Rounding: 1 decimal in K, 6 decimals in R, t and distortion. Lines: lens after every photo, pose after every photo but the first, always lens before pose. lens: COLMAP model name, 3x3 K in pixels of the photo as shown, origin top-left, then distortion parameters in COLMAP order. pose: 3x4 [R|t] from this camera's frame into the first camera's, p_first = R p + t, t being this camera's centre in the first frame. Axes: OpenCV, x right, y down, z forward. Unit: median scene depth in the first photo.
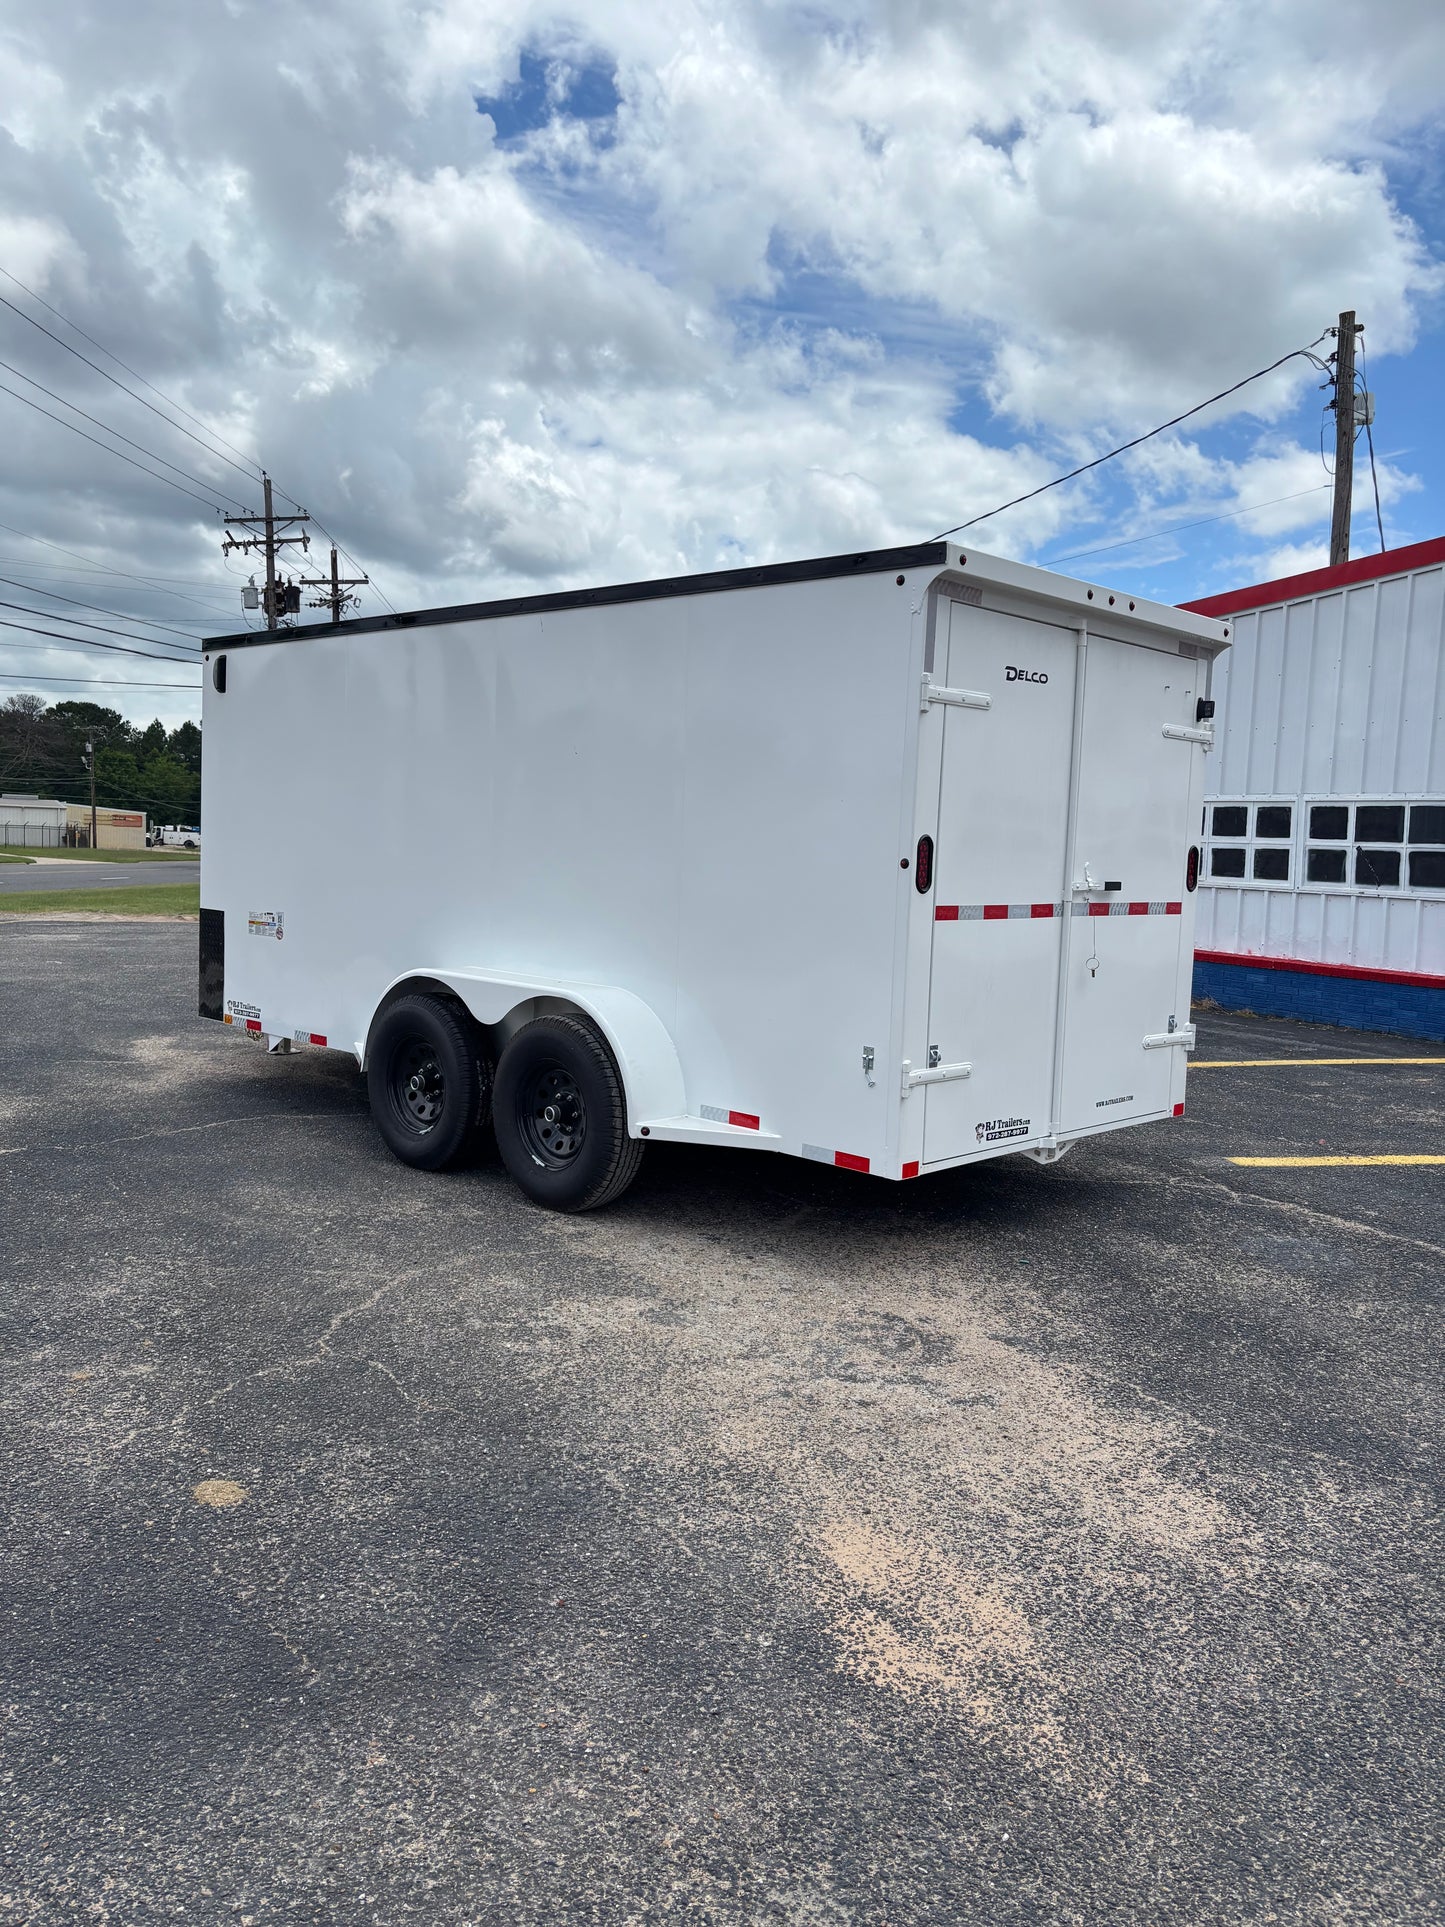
lens RADIAL K [[1464.9, 0, 734.6], [0, 1464.9, 960.4], [0, 0, 1]] dist [0.035590, -0.039191]
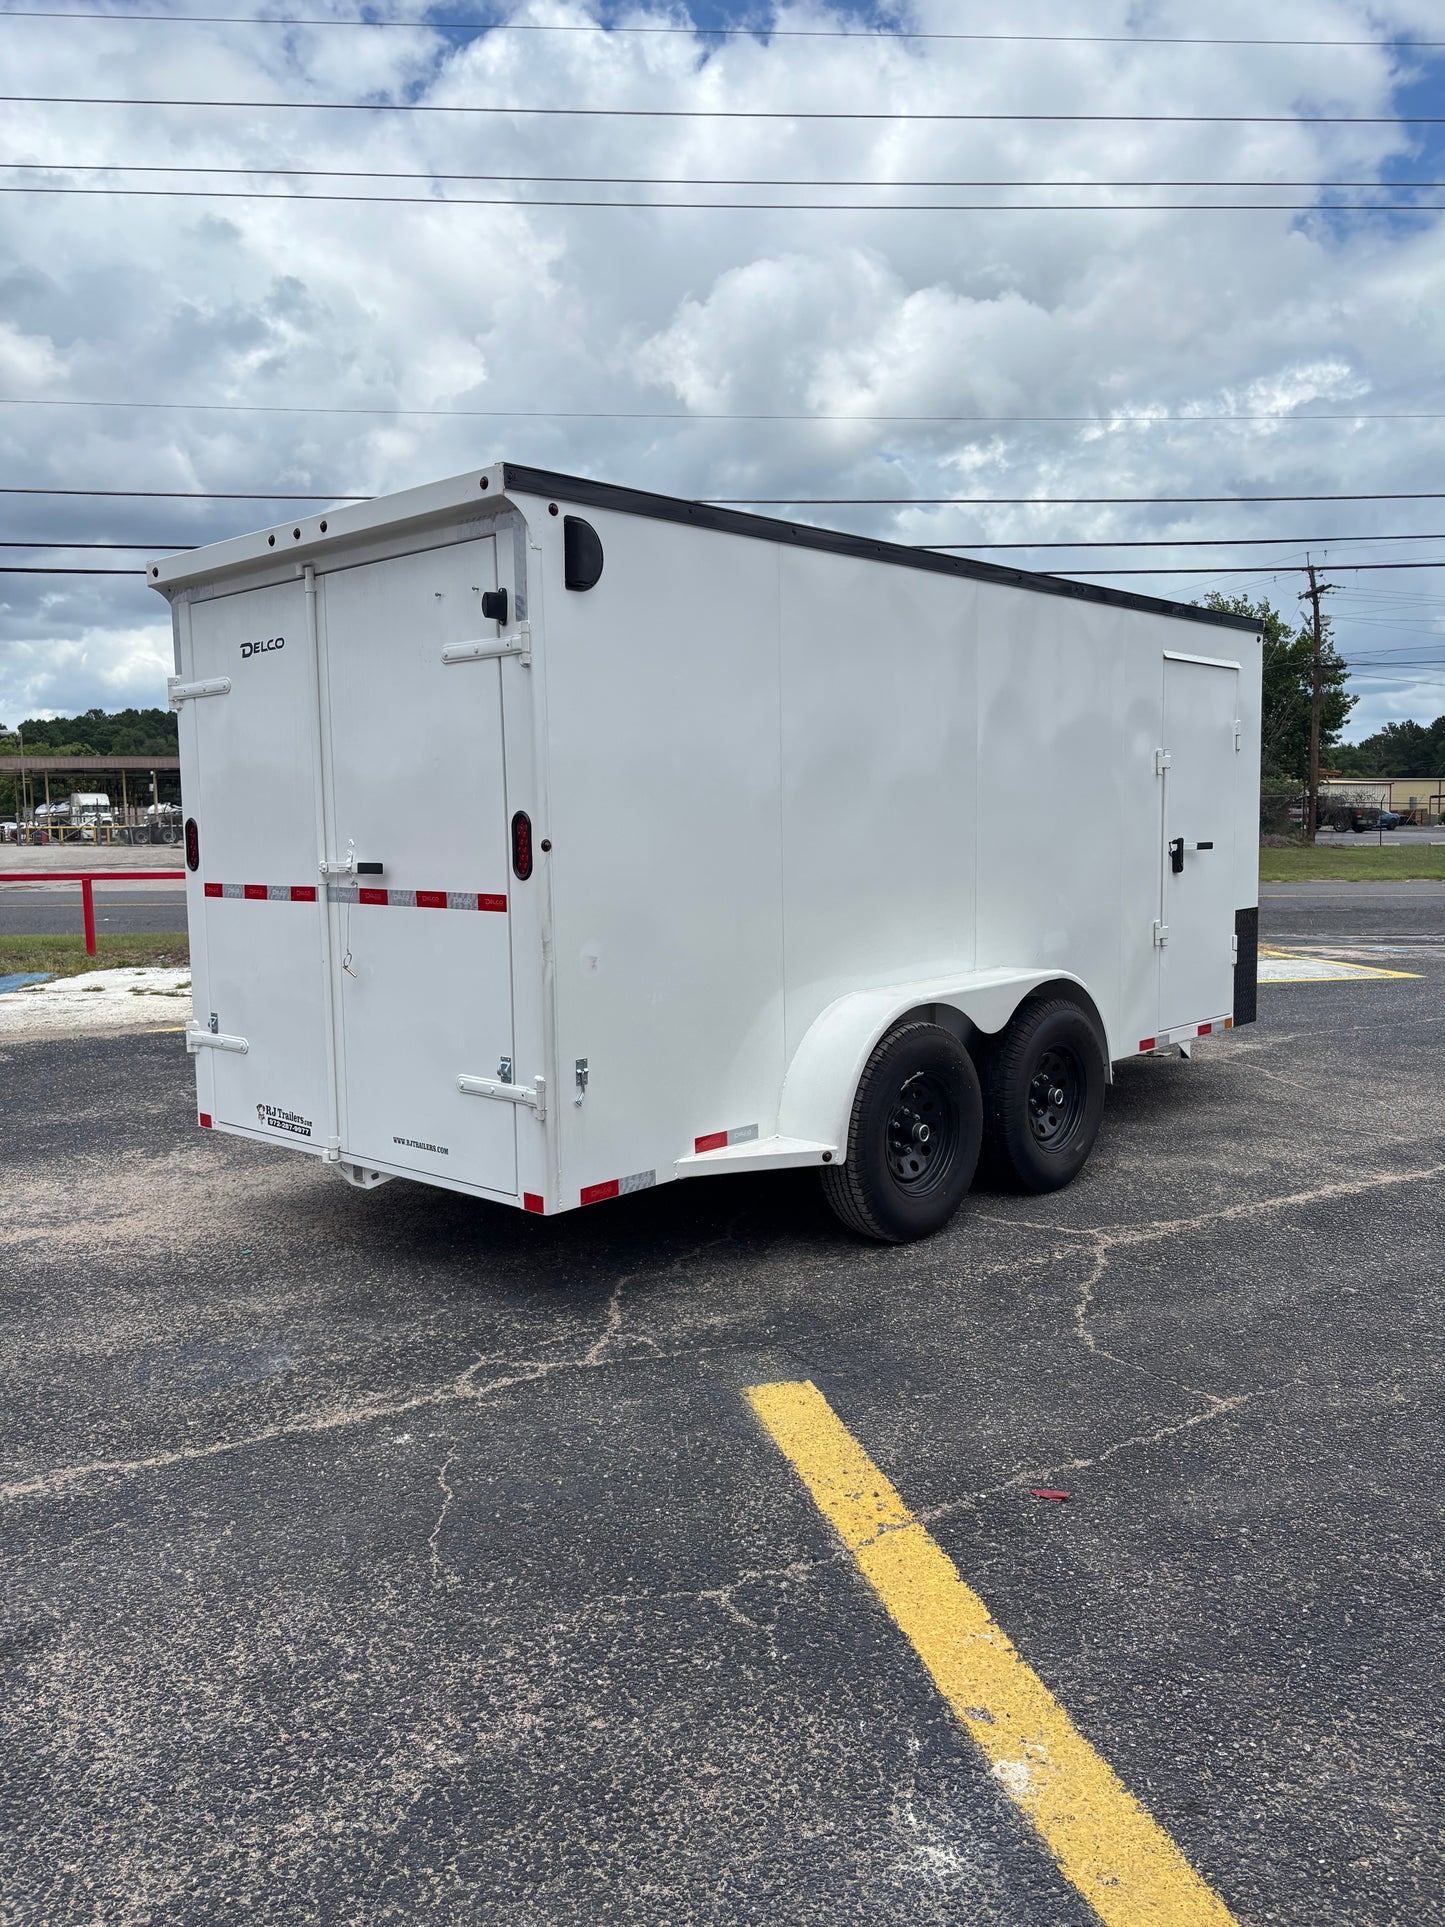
lens RADIAL K [[1464.9, 0, 720.5], [0, 1464.9, 956.7], [0, 0, 1]] dist [0.035590, -0.039191]
pose [[0.011470, 0.055887, -0.998371, 1.099806], [-0.067706, 0.996189, 0.054987, -0.061098], [0.997639, 0.066965, 0.015210, 1.216298]]
